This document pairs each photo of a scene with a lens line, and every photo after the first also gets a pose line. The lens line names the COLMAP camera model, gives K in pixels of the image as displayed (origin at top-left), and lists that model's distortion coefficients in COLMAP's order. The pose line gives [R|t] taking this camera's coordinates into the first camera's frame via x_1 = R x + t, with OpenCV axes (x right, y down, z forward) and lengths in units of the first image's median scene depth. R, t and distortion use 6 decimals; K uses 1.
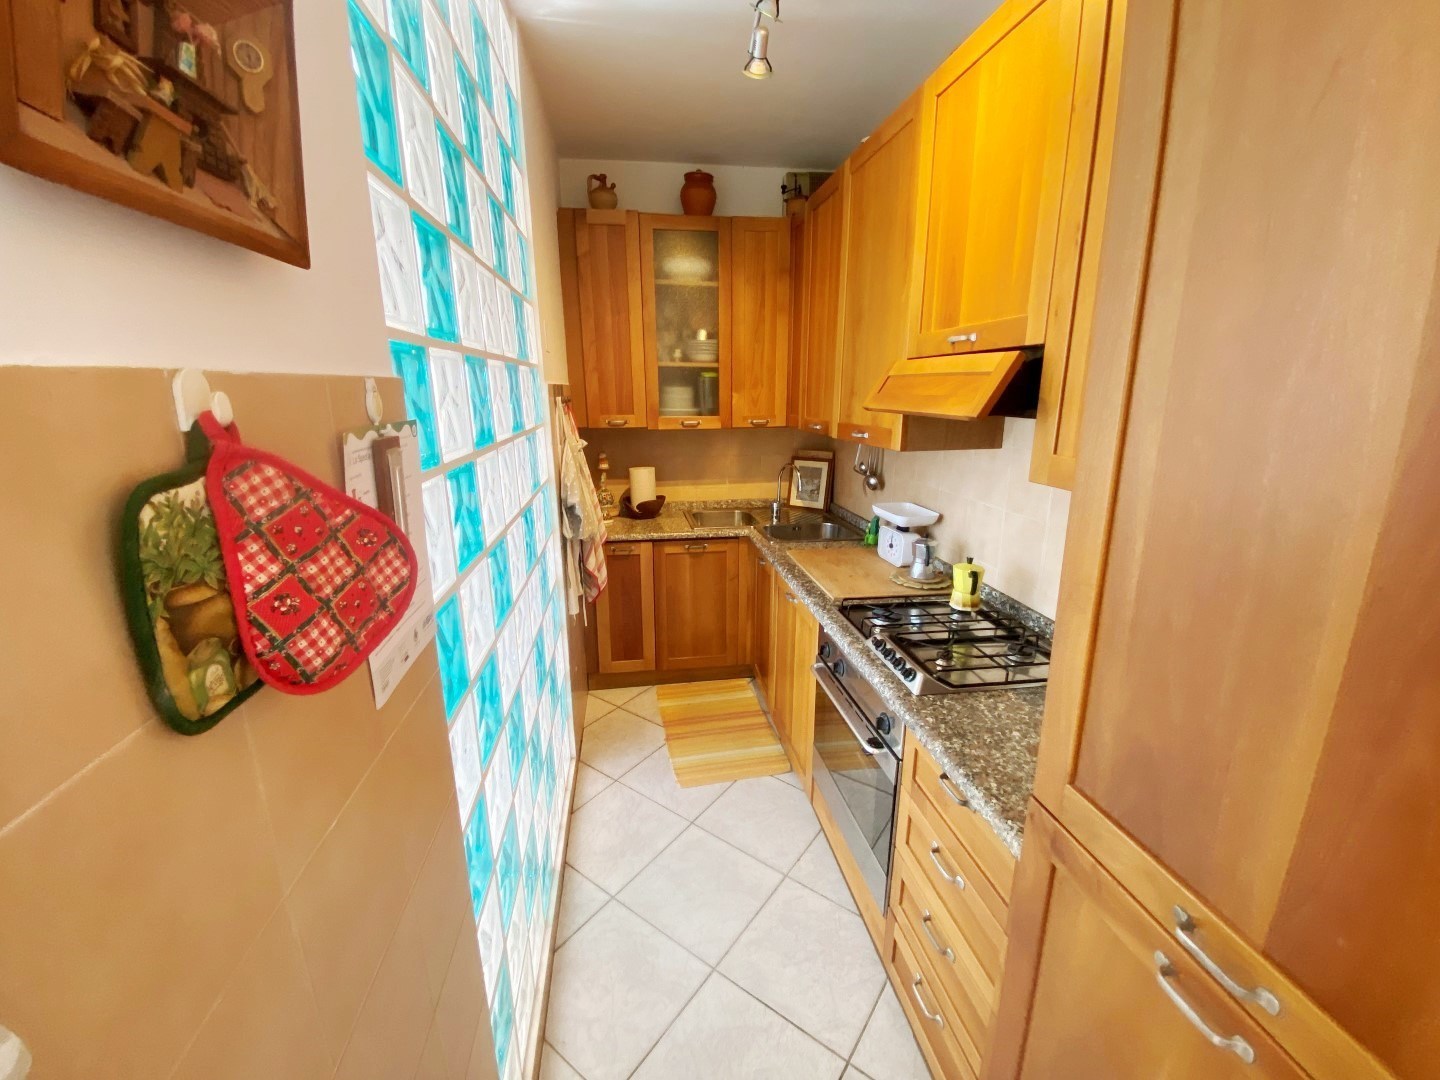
lens RADIAL K [[584.4, 0, 738.7], [0, 584.4, 544.9], [0, 0, 1]] dist [0.024186, -0.010051]
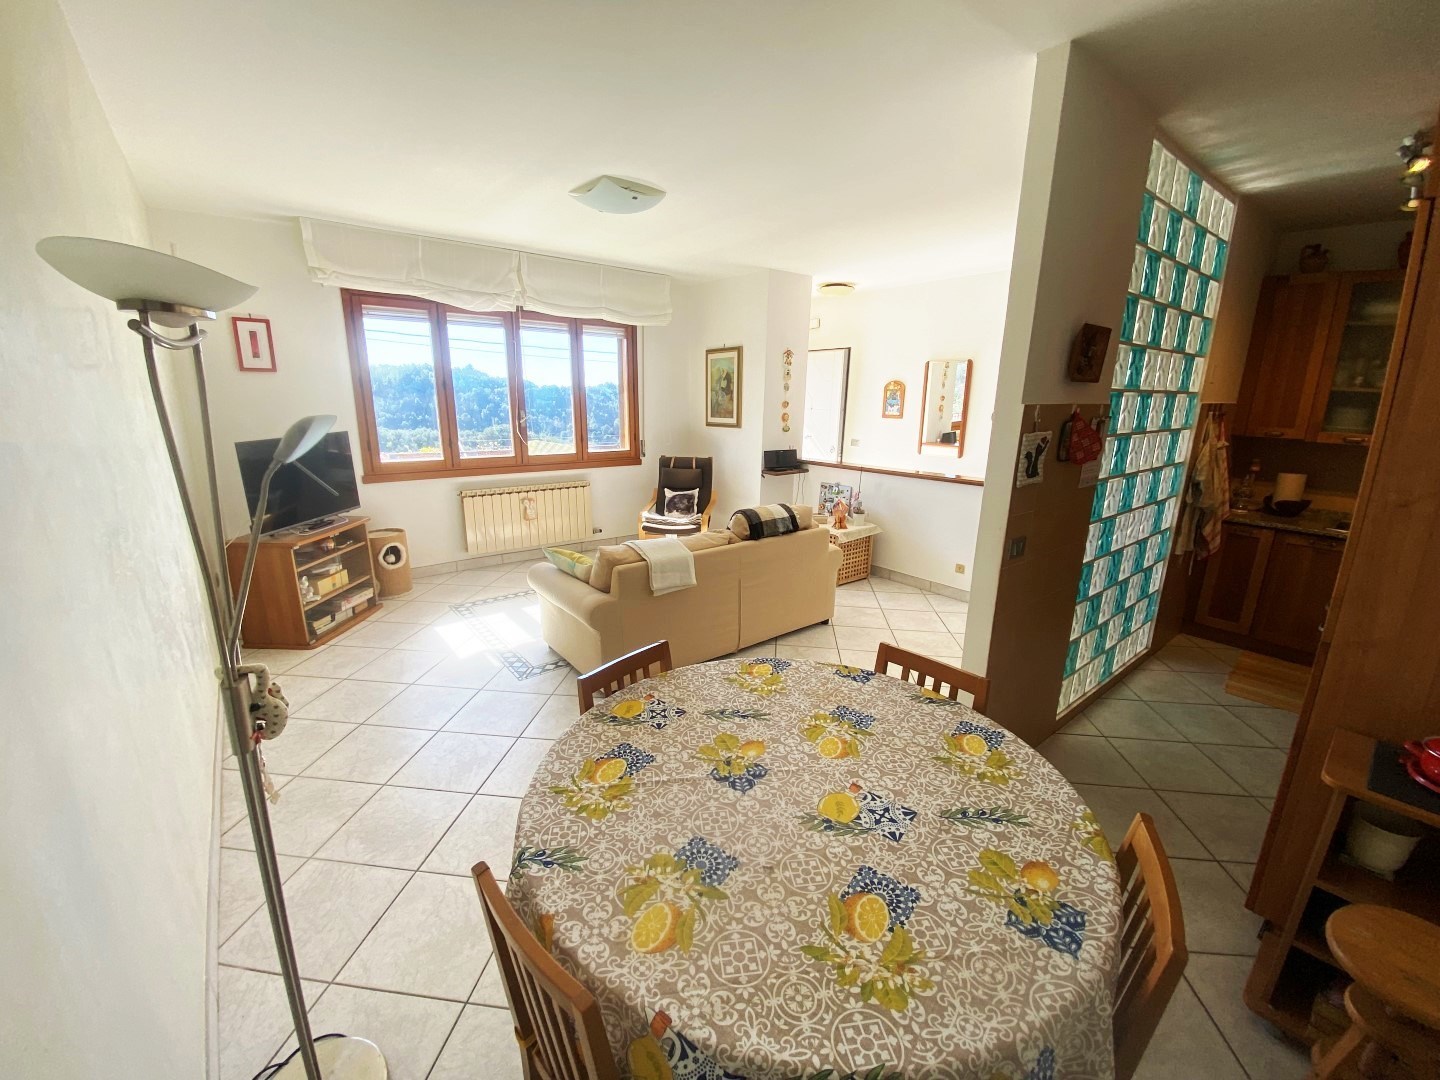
lens RADIAL K [[587.1, 0, 710.8], [0, 587.1, 539.6], [0, 0, 1]] dist [0.001775, -0.010354]
pose [[0.470506, 0.216173, -0.855508, 0.467302], [-0.239241, 0.964464, 0.112129, 0.215567], [0.849345, 0.151916, 0.505504, -0.851078]]
